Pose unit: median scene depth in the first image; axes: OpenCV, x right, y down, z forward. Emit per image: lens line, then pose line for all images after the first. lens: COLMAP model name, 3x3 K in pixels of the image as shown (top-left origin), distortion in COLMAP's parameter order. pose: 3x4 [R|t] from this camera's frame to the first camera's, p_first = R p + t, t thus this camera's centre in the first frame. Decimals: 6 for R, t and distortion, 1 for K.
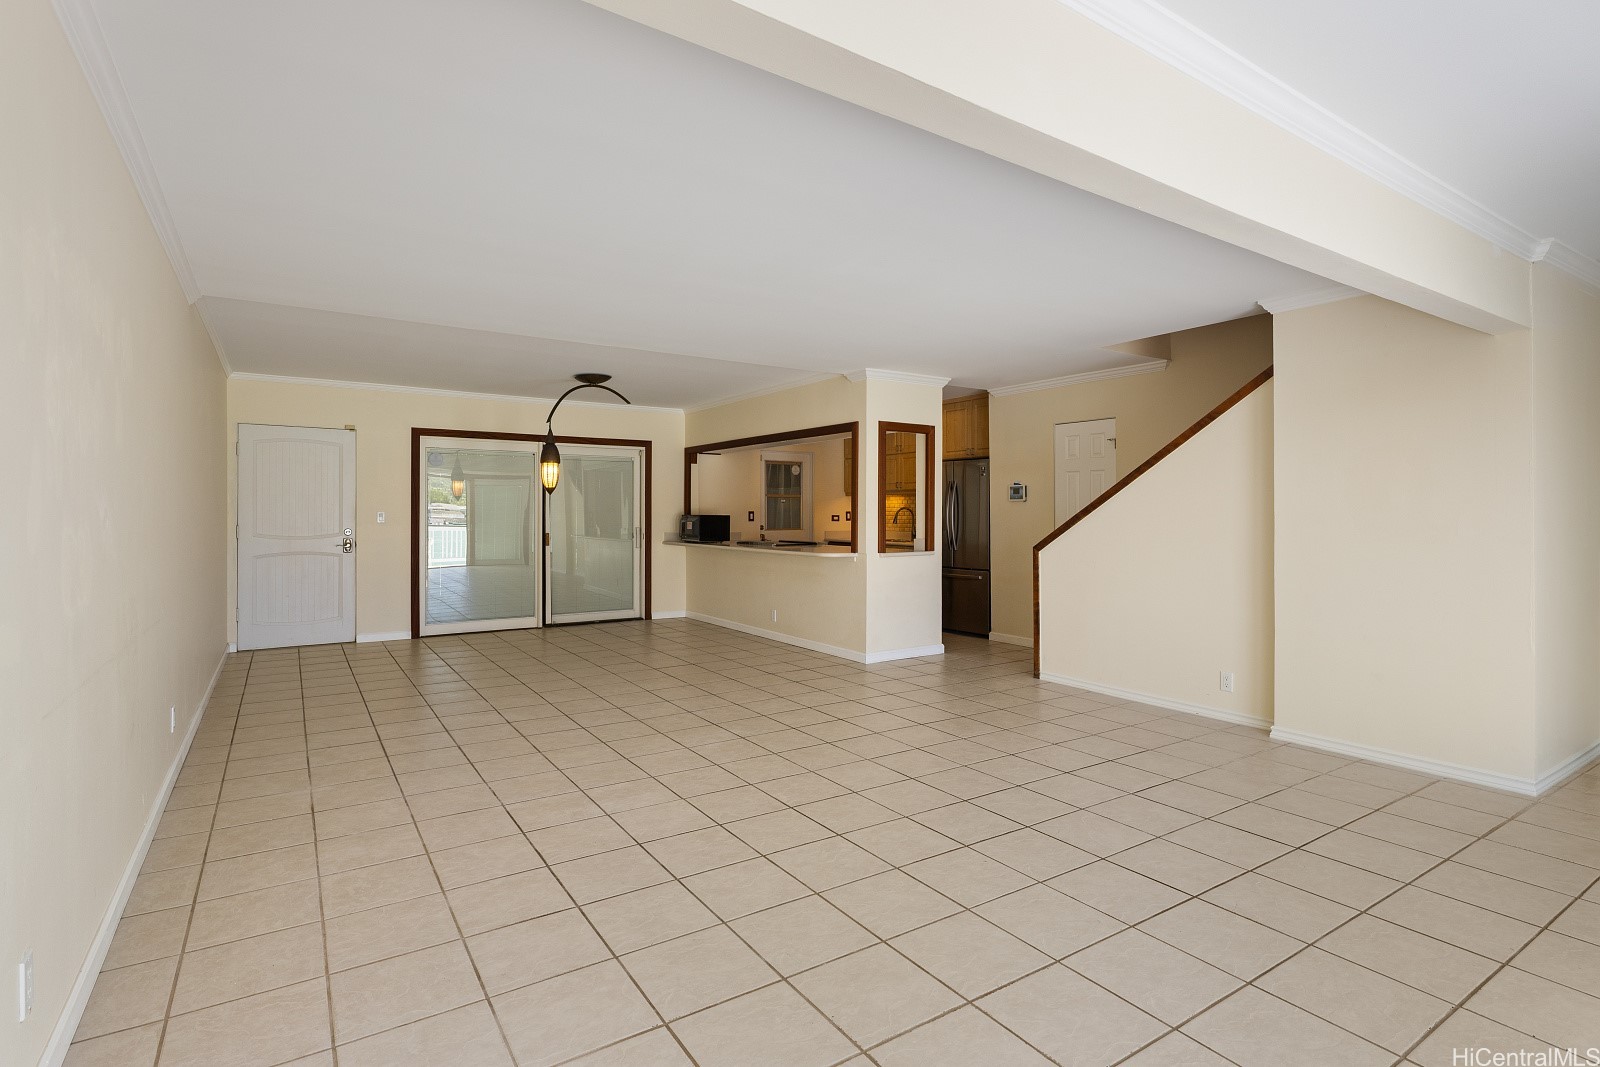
lens RADIAL K [[790.5, 0, 798.8], [0, 790.5, 513.3], [0, 0, 1]] dist [0.000130, -0.000108]
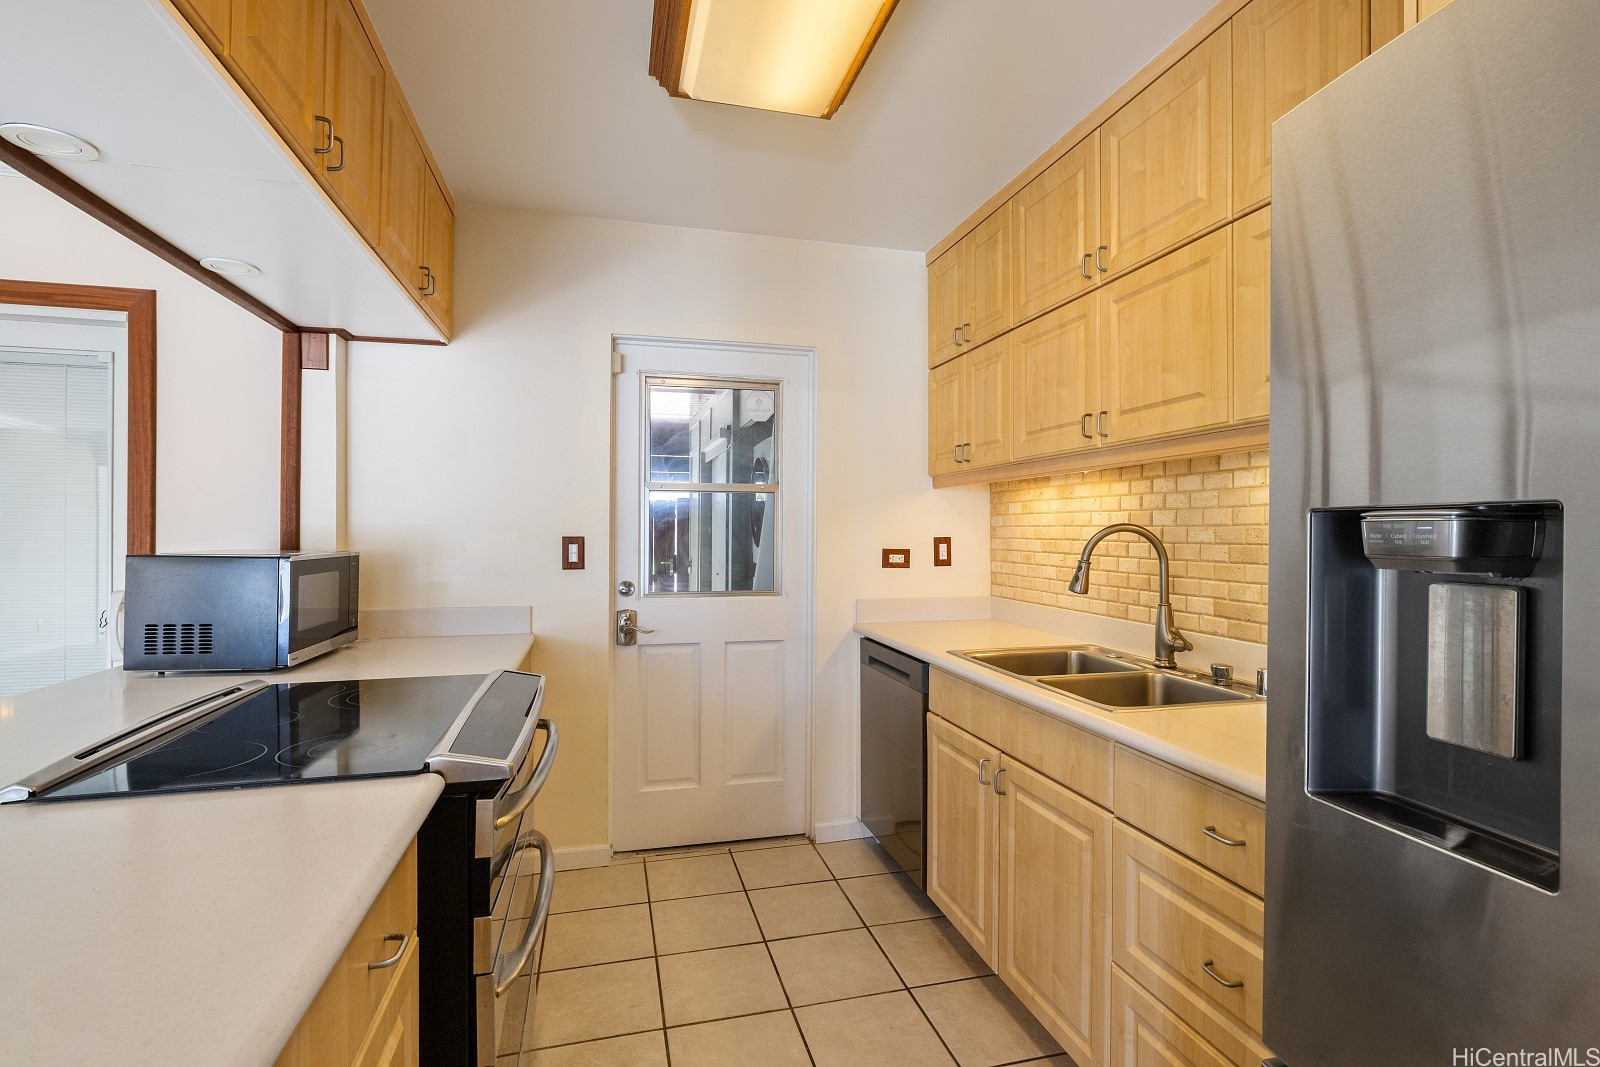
lens RADIAL K [[762.2, 0, 800.0], [0, 762.2, 533.5], [0, 0, 1]] dist [-0.000311, -0.000128]
pose [[0.946946, 0.004381, -0.321364, 0.113698], [-0.003725, 0.999990, 0.002656, -0.004562], [0.321373, -0.001318, 0.946952, 0.744628]]
